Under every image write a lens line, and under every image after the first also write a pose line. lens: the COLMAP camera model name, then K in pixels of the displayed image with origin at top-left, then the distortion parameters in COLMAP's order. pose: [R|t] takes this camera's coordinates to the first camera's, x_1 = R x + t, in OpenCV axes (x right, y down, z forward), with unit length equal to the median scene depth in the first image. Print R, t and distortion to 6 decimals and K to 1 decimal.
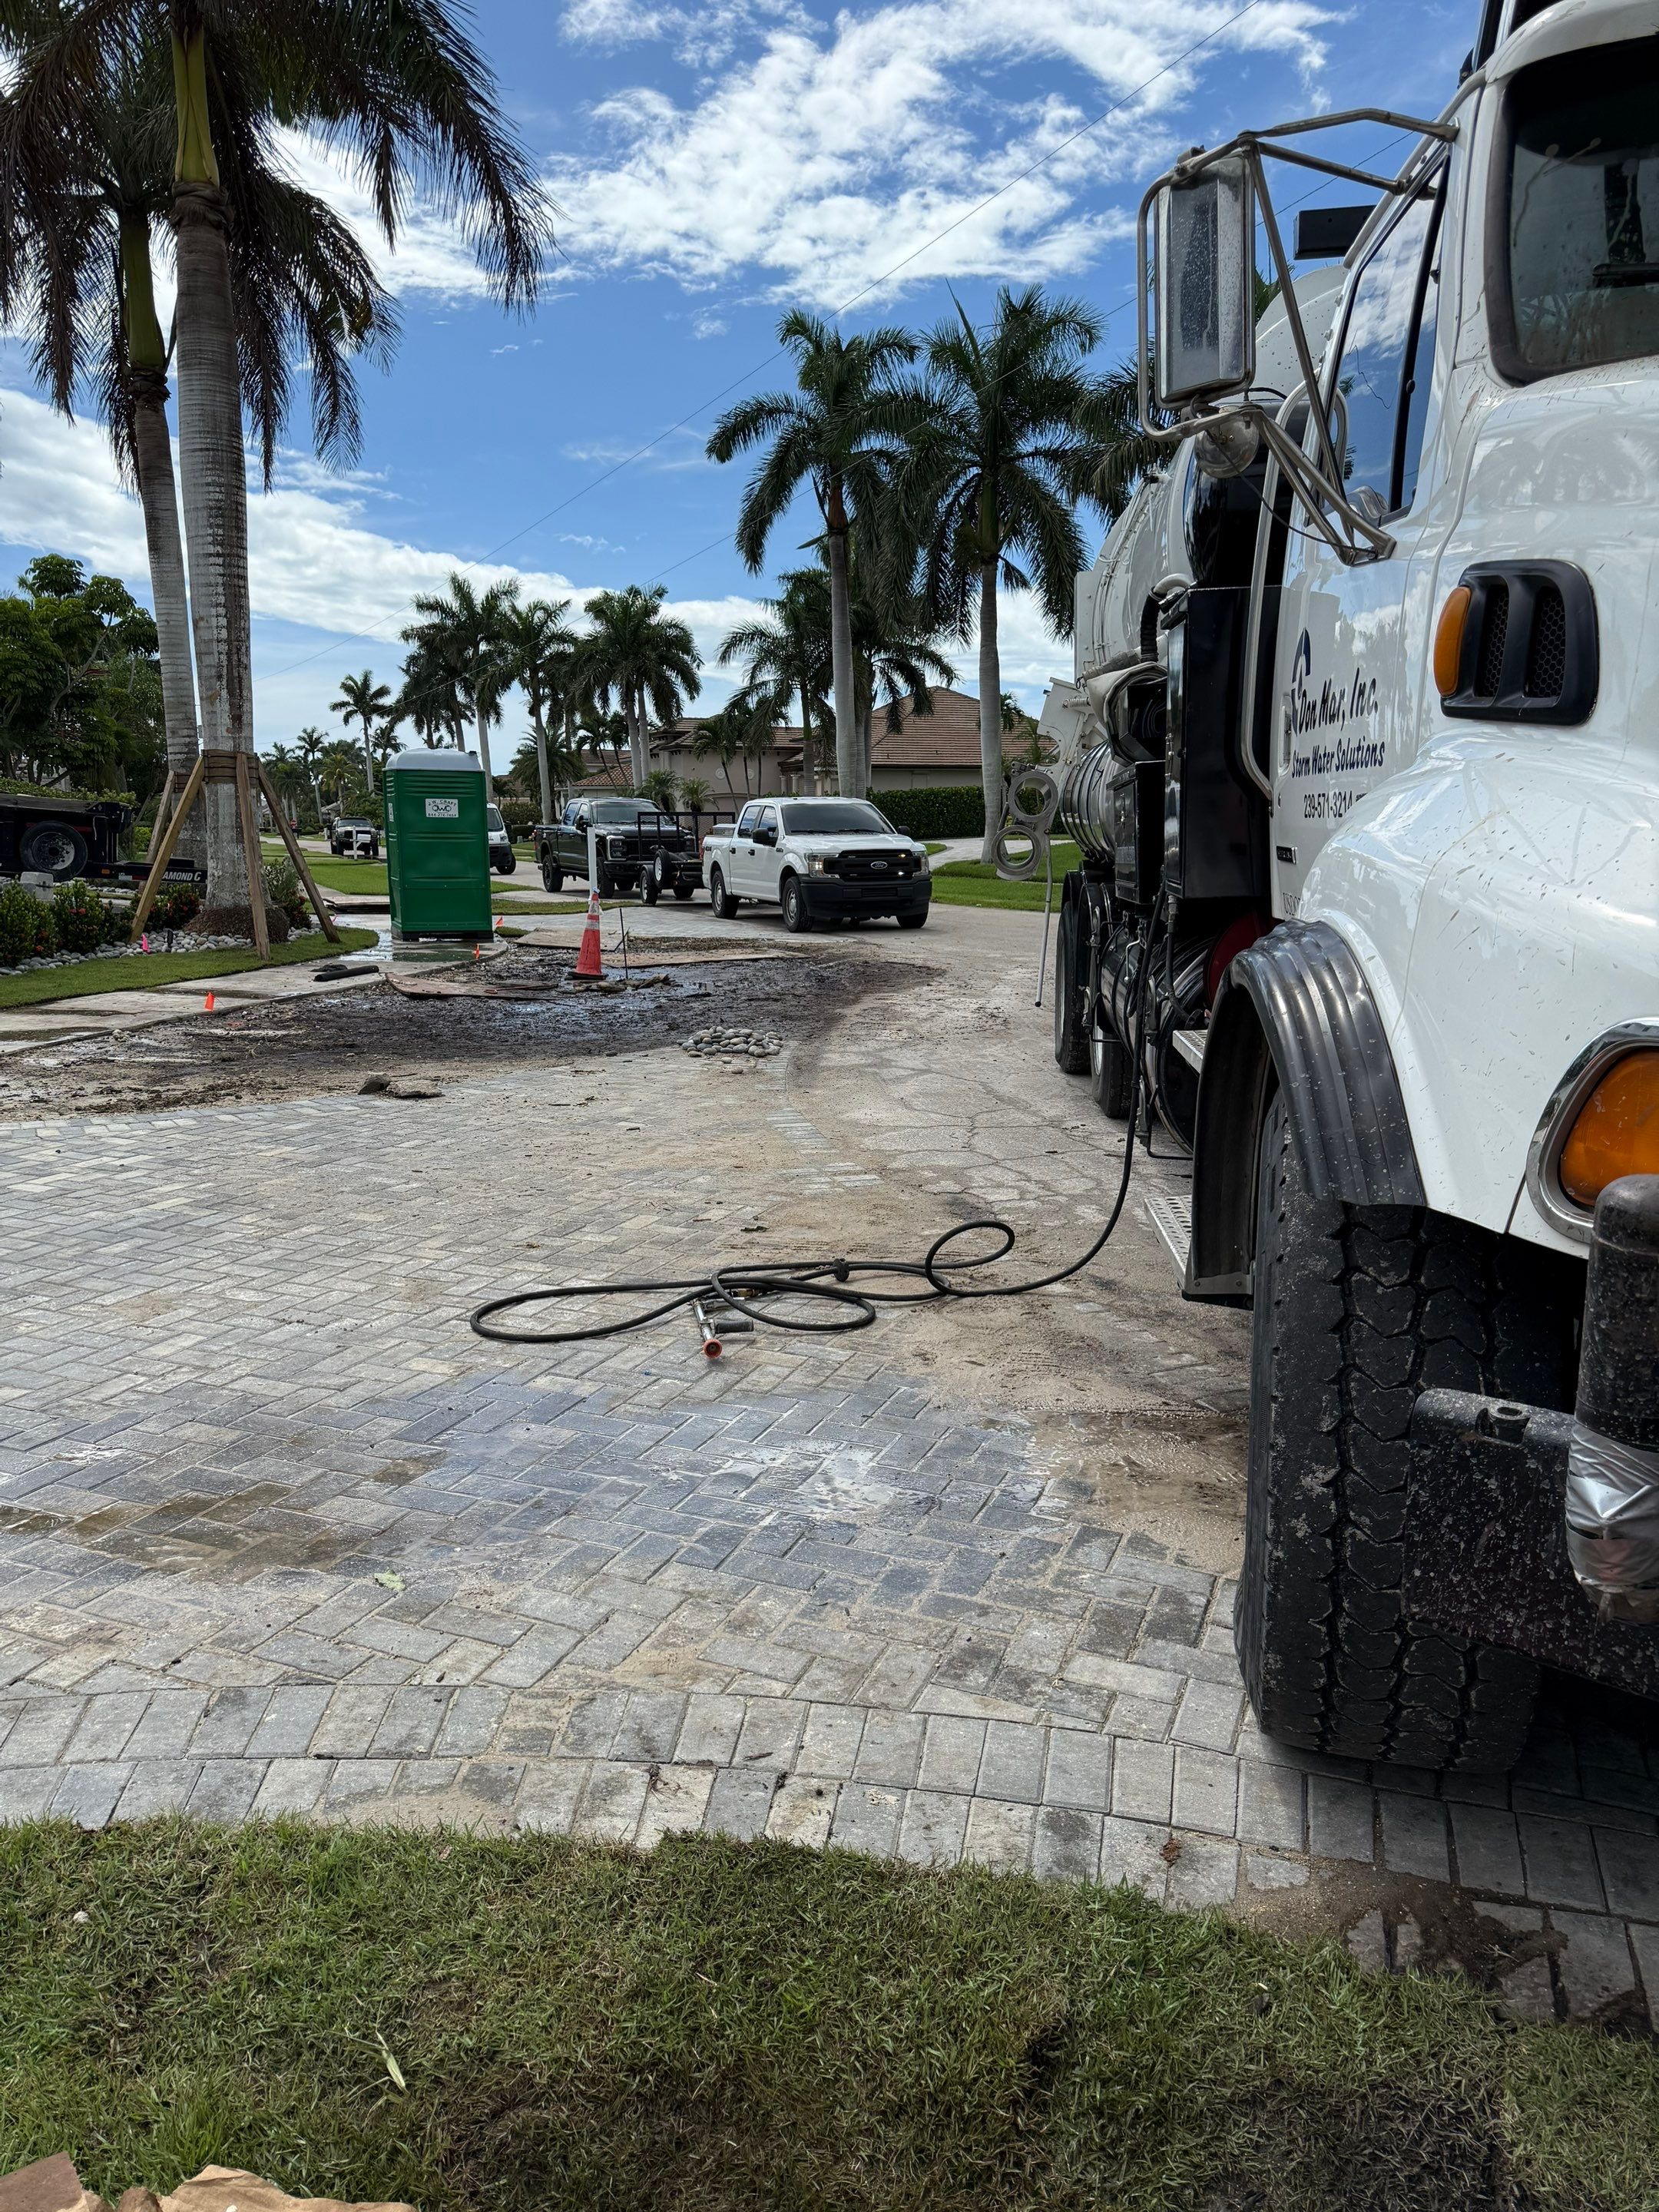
lens RADIAL K [[1570.5, 0, 843.8], [0, 1570.5, 1123.7], [0, 0, 1]] dist [0.022193, -0.021304]
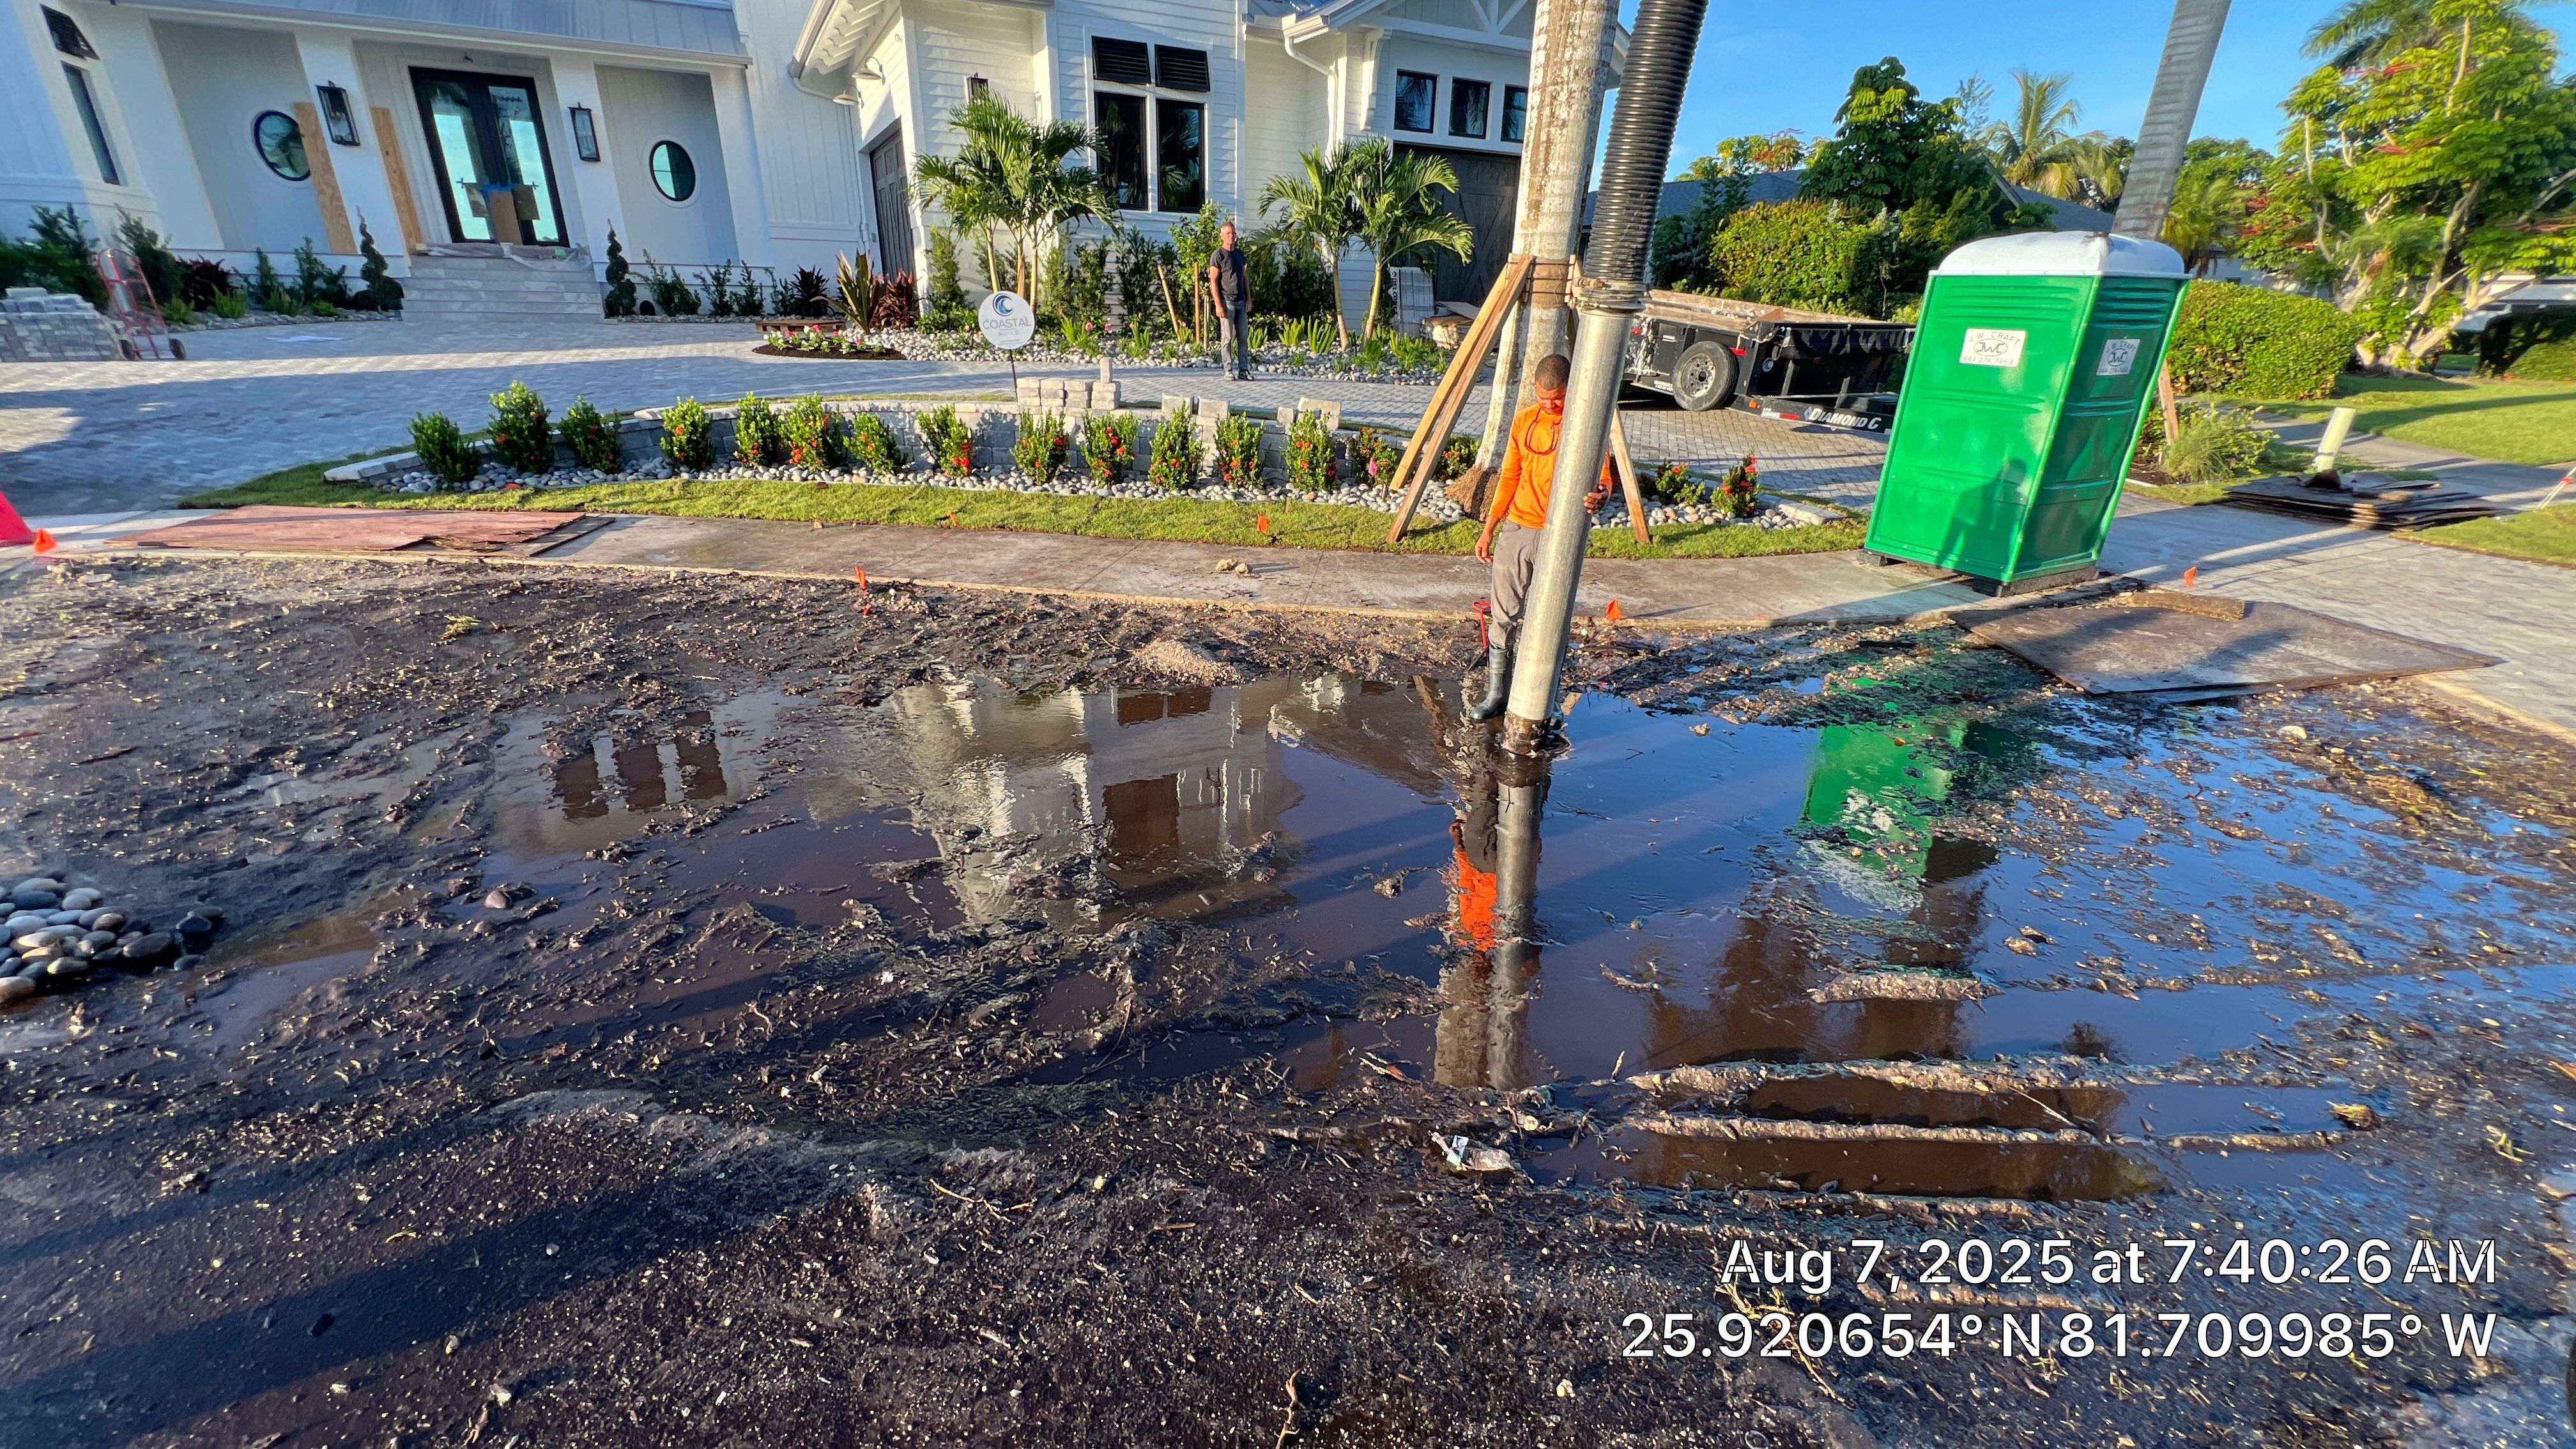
lens RADIAL K [[1030.6, 0, 1282.4], [0, 1030.6, 719.5], [0, 0, 1]] dist [-0.004305, 0.001704]
pose [[0.069727, 0.380461, -0.922165, 0.108164], [-0.207302, 0.909761, 0.359668, -0.160430], [0.975789, 0.166088, 0.142305, 0.730575]]
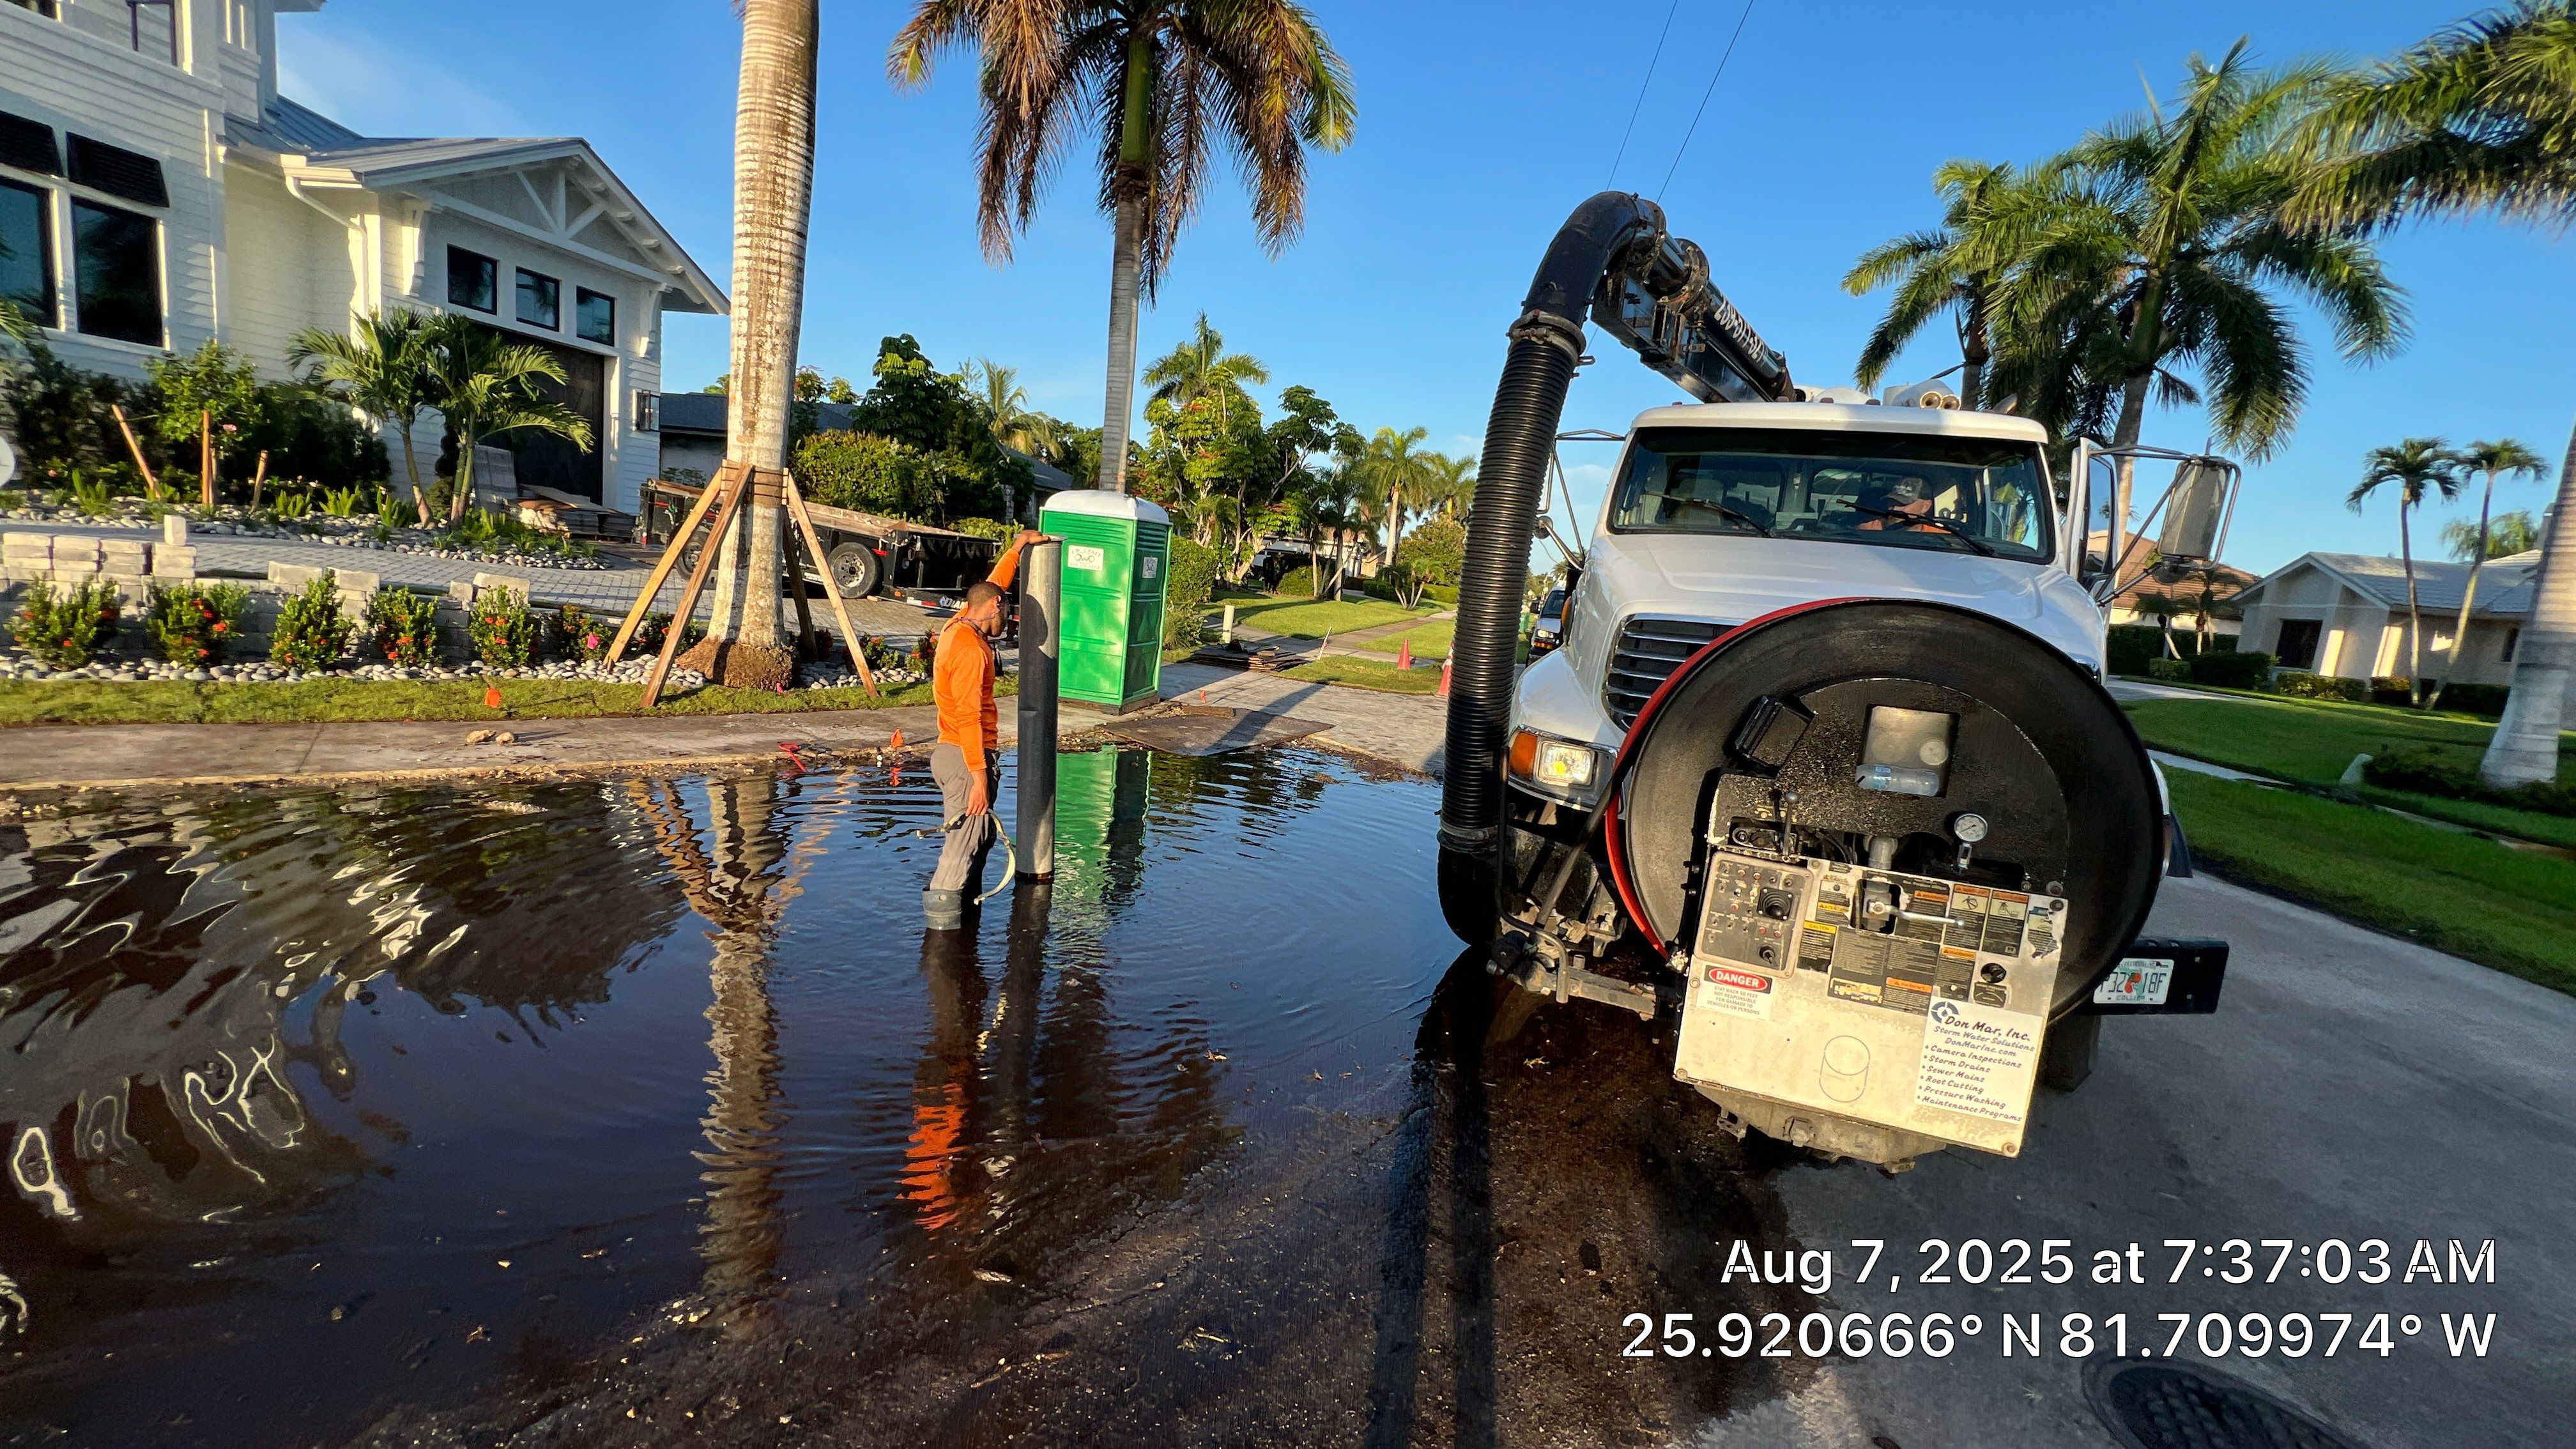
lens RADIAL K [[1030.6, 0, 1283.3], [0, 1030.6, 720.6], [0, 0, 1]] dist [-0.004305, 0.001704]
pose [[0.796967, 0.169521, -0.579747, 0.169218], [-0.211513, 0.977363, -0.004977, -0.134498], [0.565779, 0.126591, 0.814782, 0.618180]]
